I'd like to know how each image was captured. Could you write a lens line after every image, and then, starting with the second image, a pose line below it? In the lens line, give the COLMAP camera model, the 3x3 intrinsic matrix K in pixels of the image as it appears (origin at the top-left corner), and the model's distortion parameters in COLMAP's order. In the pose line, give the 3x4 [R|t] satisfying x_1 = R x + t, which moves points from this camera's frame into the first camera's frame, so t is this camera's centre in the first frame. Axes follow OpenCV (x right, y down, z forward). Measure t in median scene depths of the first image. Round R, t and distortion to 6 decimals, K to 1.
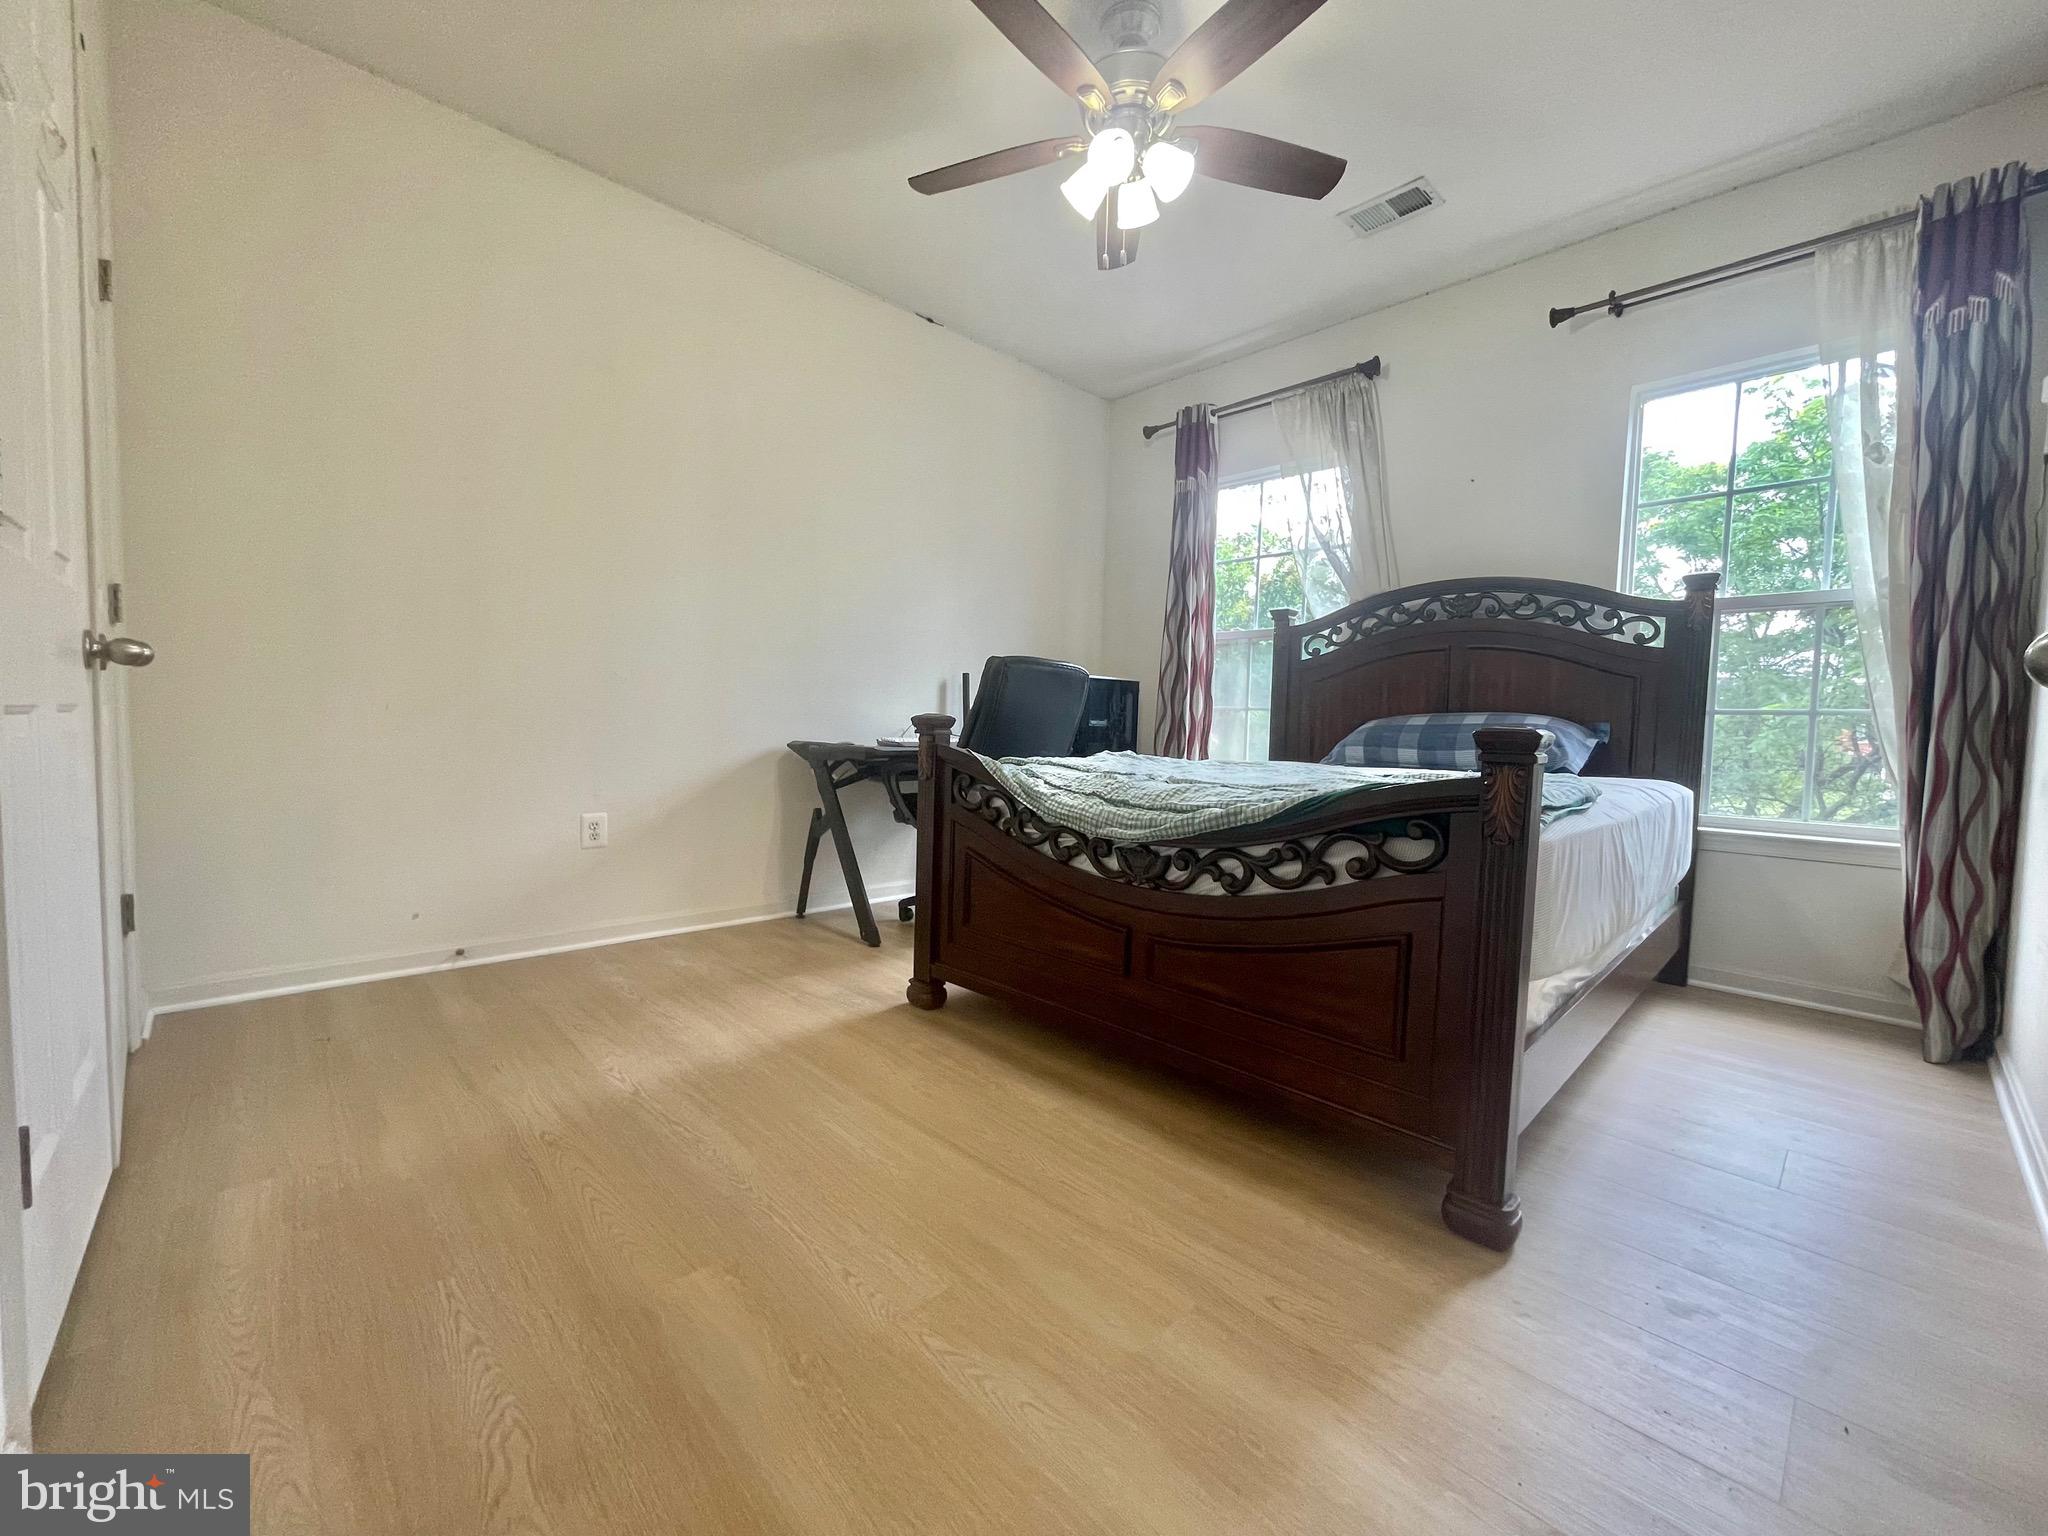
lens RADIAL K [[829.6, 0, 1021.5], [0, 829.6, 767.9], [0, 0, 1]] dist [-0.004899, 0.001974]
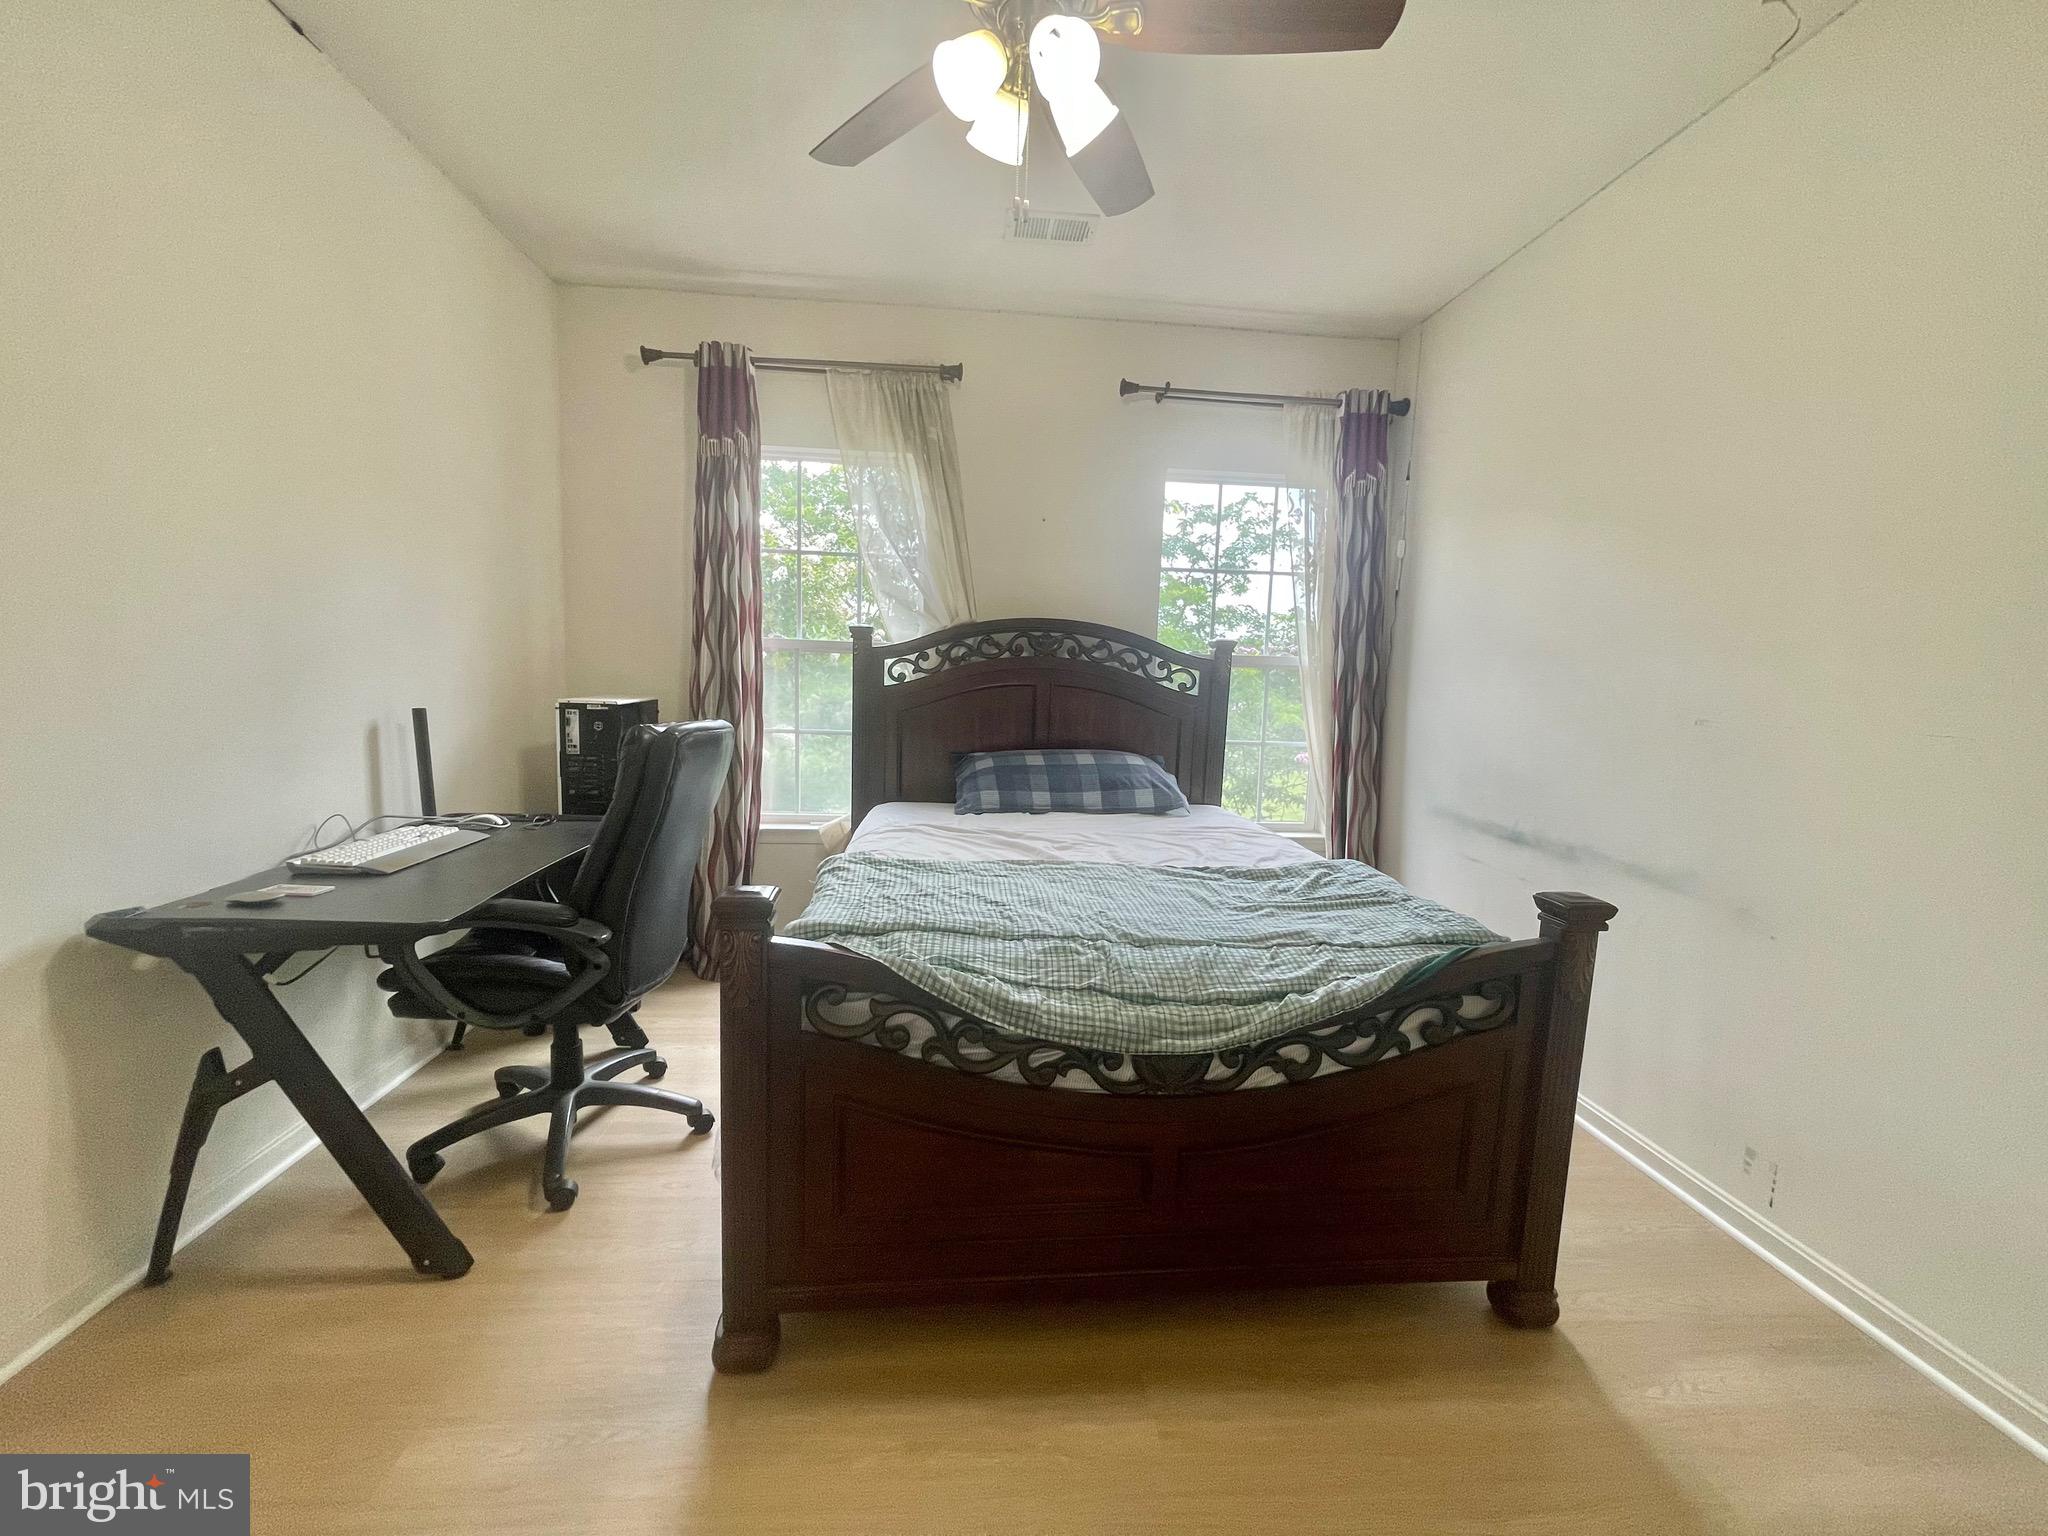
lens RADIAL K [[829.6, 0, 1028.0], [0, 829.6, 772.3], [0, 0, 1]] dist [-0.004899, 0.001974]
pose [[0.628592, -0.100197, 0.771254, -0.324348], [0.026939, 0.993876, 0.107163, -0.156997], [-0.777268, -0.046585, 0.627442, 0.379722]]
